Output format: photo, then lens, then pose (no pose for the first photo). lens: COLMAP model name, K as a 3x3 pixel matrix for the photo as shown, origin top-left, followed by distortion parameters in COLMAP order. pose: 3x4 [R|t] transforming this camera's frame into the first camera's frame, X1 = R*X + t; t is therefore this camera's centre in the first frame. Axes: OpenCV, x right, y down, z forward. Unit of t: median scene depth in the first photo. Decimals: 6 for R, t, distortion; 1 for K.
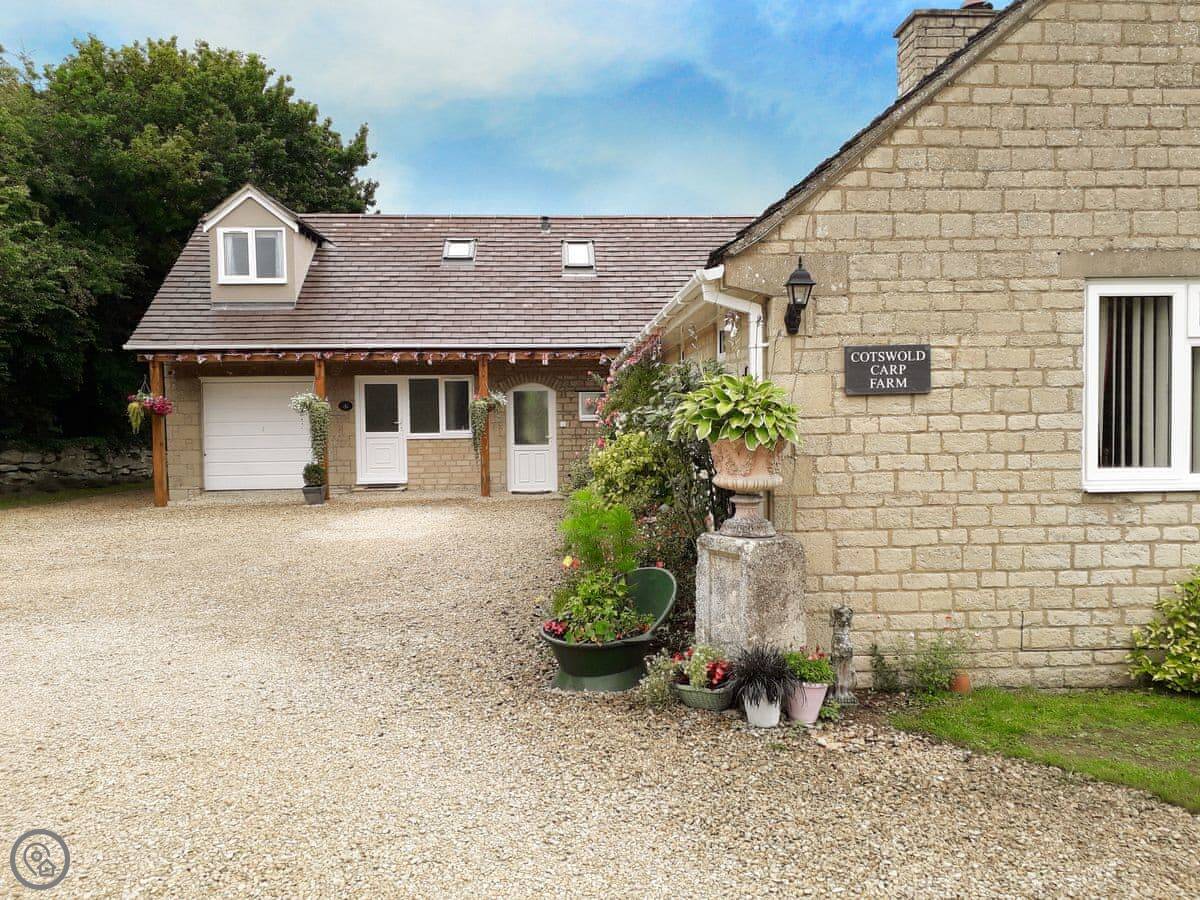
lens RADIAL K [[955.5, 0, 600.0], [0, 955.5, 450.0], [0, 0, 1]] dist [0.035195, 0.000797]
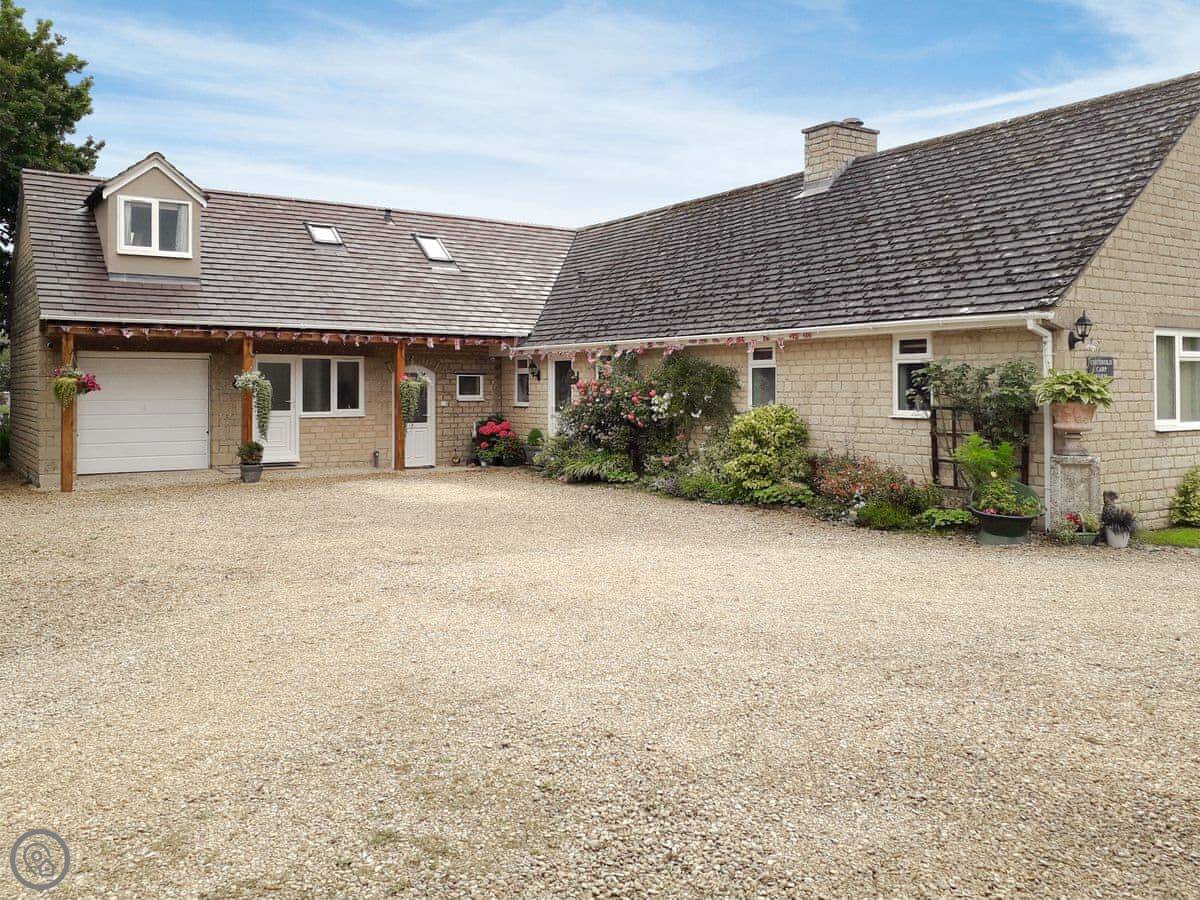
lens RADIAL K [[979.8, 0, 600.0], [0, 979.8, 384.5], [0, 0, 1]] dist [0.000178, -0.001181]
pose [[0.866431, 0.012733, 0.499135, -0.461659], [0.013706, 0.998691, -0.049269, 0.009061], [-0.499109, 0.049530, 0.865122, -0.060028]]
